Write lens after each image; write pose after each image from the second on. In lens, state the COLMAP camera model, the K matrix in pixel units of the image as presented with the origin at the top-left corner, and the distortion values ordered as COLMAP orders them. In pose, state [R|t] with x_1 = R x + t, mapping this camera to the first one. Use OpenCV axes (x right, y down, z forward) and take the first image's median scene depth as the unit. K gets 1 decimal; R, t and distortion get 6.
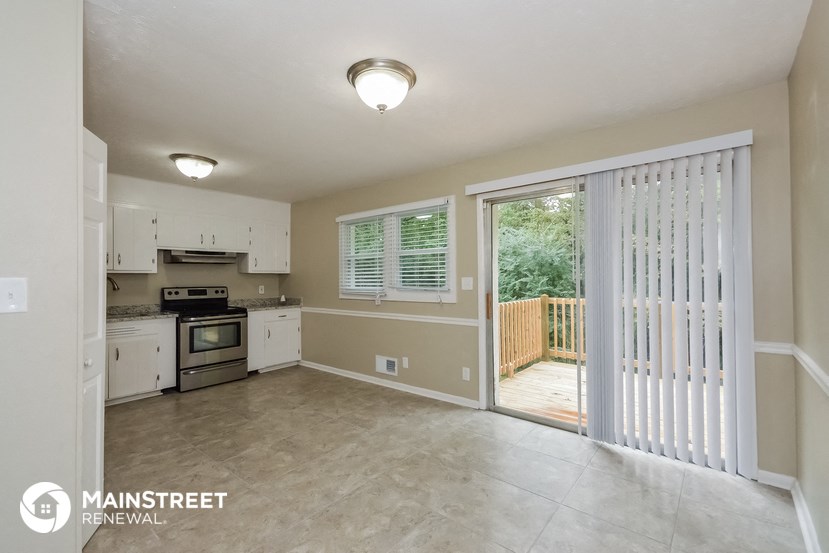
lens RADIAL K [[375.0, 0, 414.5], [0, 375.0, 276.5], [0, 0, 1]] dist [0.000961, 0.000183]
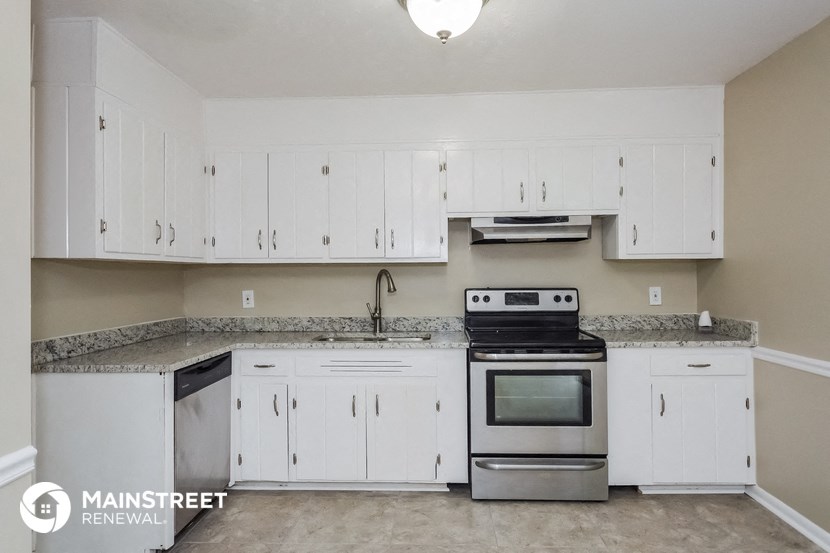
lens RADIAL K [[525.4, 0, 415.6], [0, 525.4, 266.7], [0, 0, 1]] dist [0.004065, 0.002617]
pose [[0.612319, -0.007607, -0.790574, -0.098434], [0.009589, 0.999952, -0.002195, -0.001071], [0.790553, -0.006237, 0.612362, 0.443190]]
